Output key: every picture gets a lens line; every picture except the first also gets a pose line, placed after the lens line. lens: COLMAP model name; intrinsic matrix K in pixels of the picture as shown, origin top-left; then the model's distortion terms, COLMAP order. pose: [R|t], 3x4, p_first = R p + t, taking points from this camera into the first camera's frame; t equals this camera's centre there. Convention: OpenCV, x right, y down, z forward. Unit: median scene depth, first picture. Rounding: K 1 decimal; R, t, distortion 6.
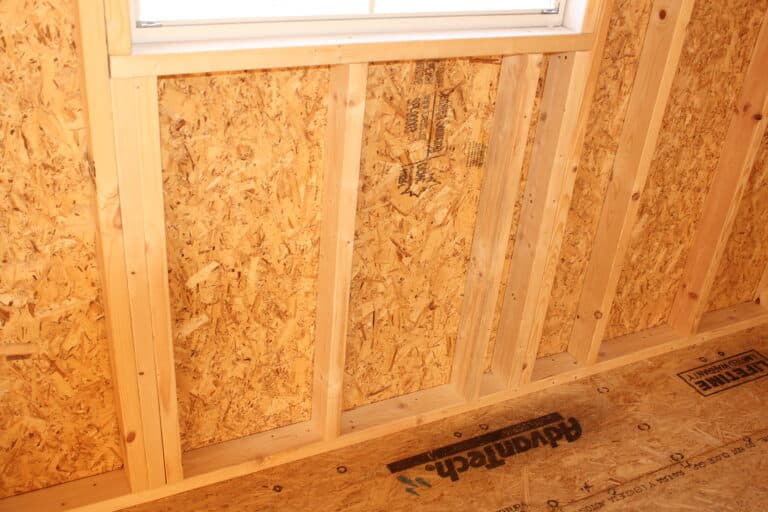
lens RADIAL K [[796.1, 0, 381.0], [0, 796.1, 273.3], [0, 0, 1]] dist [-0.121755, 0.127918]
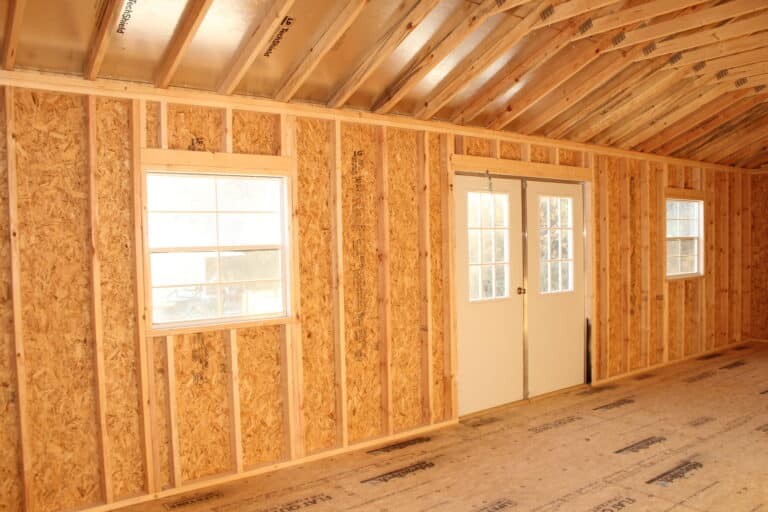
lens RADIAL K [[640.4, 0, 375.6], [0, 640.4, 265.2], [0, 0, 1]] dist [-0.163526, 0.141806]
pose [[0.978714, -0.113345, 0.171089, -2.708025], [0.181604, 0.866629, -0.464729, 1.235055], [-0.095596, 0.485908, 0.868766, -2.612942]]
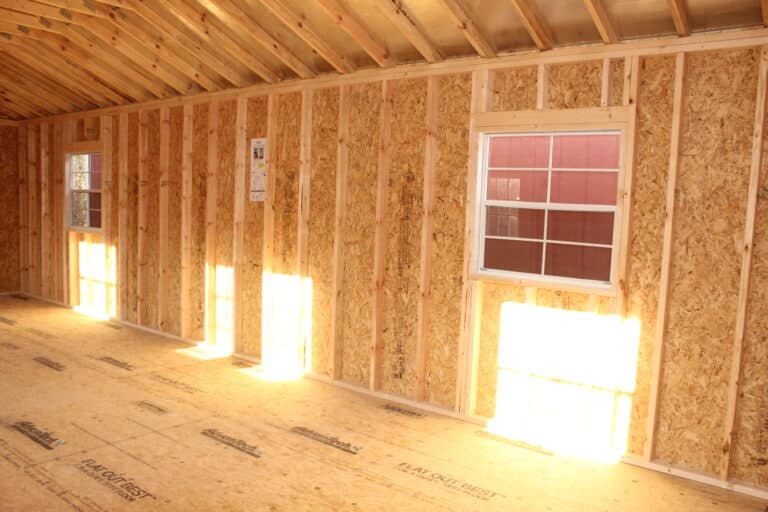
lens RADIAL K [[649.6, 0, 384.9], [0, 649.6, 266.1], [0, 0, 1]] dist [-0.165576, 0.154478]
pose [[-0.410601, -0.195732, 0.890559, -3.597356], [0.406609, 0.834896, 0.370969, 0.305818], [-0.816135, 0.514430, -0.263222, -1.209721]]
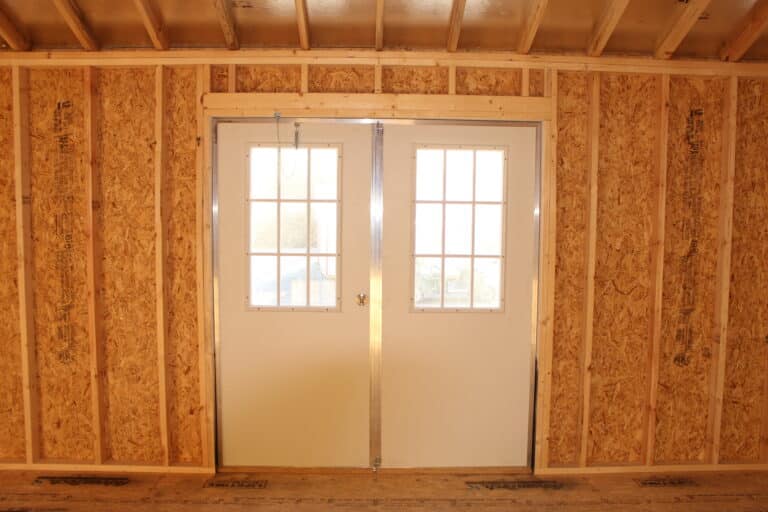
lens RADIAL K [[640.4, 0, 375.6], [0, 640.4, 265.2], [0, 0, 1]] dist [-0.163526, 0.141806]
pose [[0.895912, -0.043884, -0.442058, -0.544898], [-0.167574, 0.888206, -0.427795, 0.768891], [0.411412, 0.457344, 0.788401, -1.503212]]
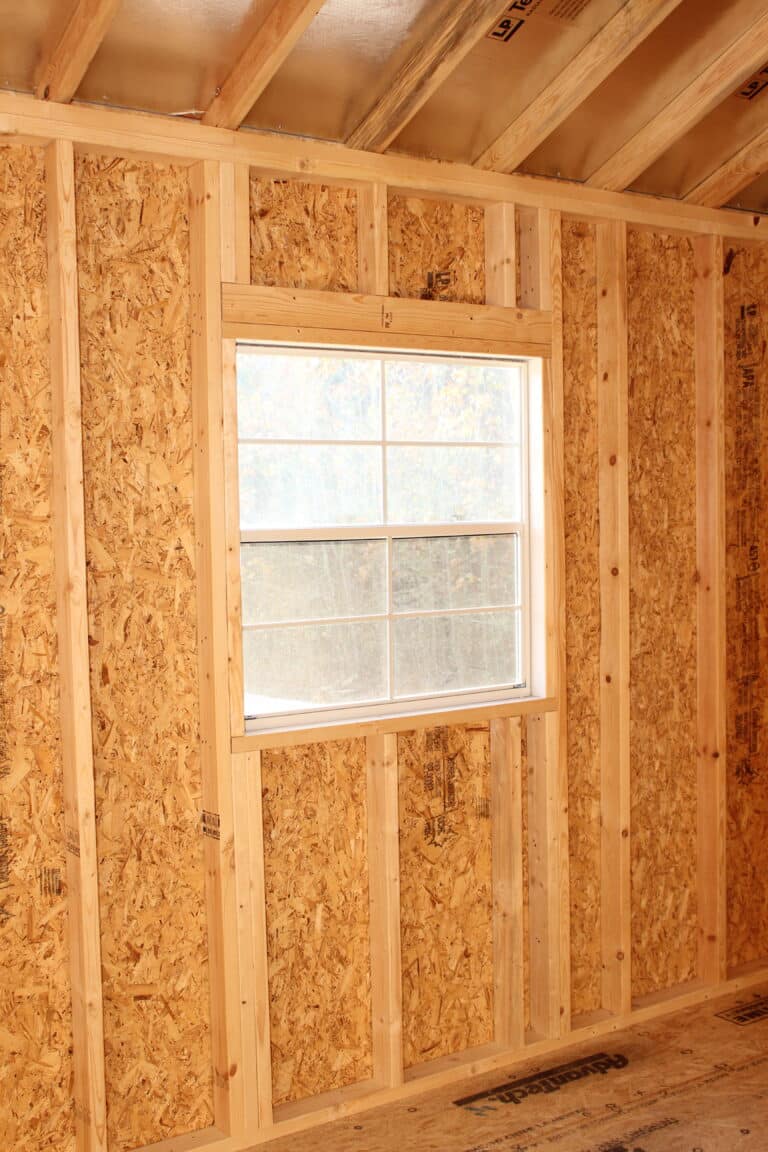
lens RADIAL K [[1323.3, 0, 384.0], [0, 1323.3, 576.0], [0, 0, 1]] dist [-0.074509, -0.011570]
pose [[0.987368, -0.110524, 0.113533, -0.215541], [0.150803, 0.875372, -0.459329, 0.438532], [-0.048617, 0.470647, 0.880981, -0.921967]]
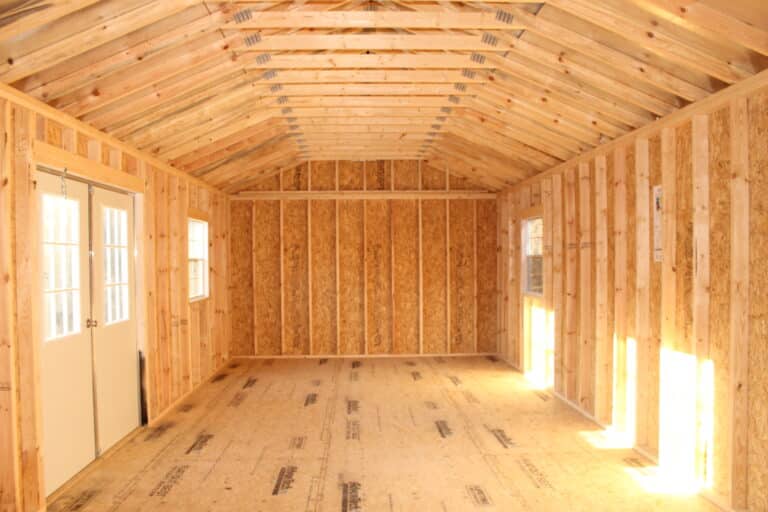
lens RADIAL K [[640.4, 0, 375.6], [0, 640.4, 265.2], [0, 0, 1]] dist [-0.163526, 0.141806]
pose [[0.424252, -0.104743, 0.899466, -3.185456], [0.509780, 0.848566, -0.141633, 0.739510], [-0.748421, 0.518618, 0.413402, -1.860737]]
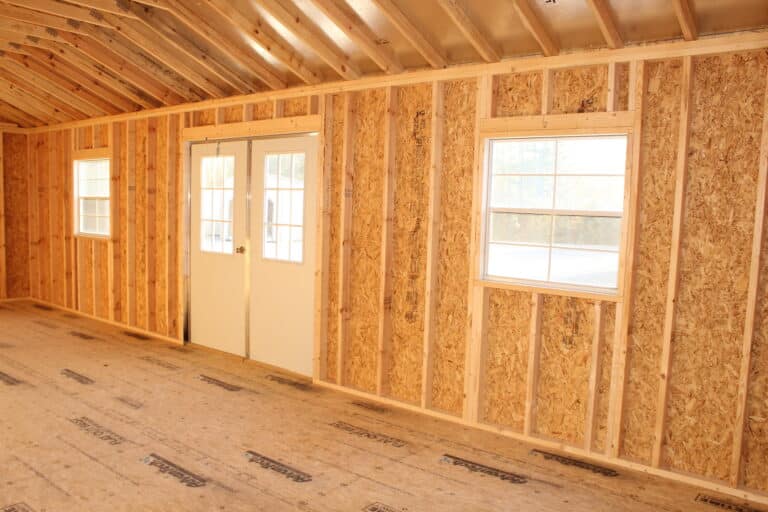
lens RADIAL K [[640.4, 0, 375.6], [0, 640.4, 265.2], [0, 0, 1]] dist [-0.163526, 0.141806]
pose [[0.402879, 0.012711, -0.915165, 1.743224], [-0.468855, 0.861609, -0.194435, 0.384815], [0.786043, 0.507413, 0.353084, -0.445925]]
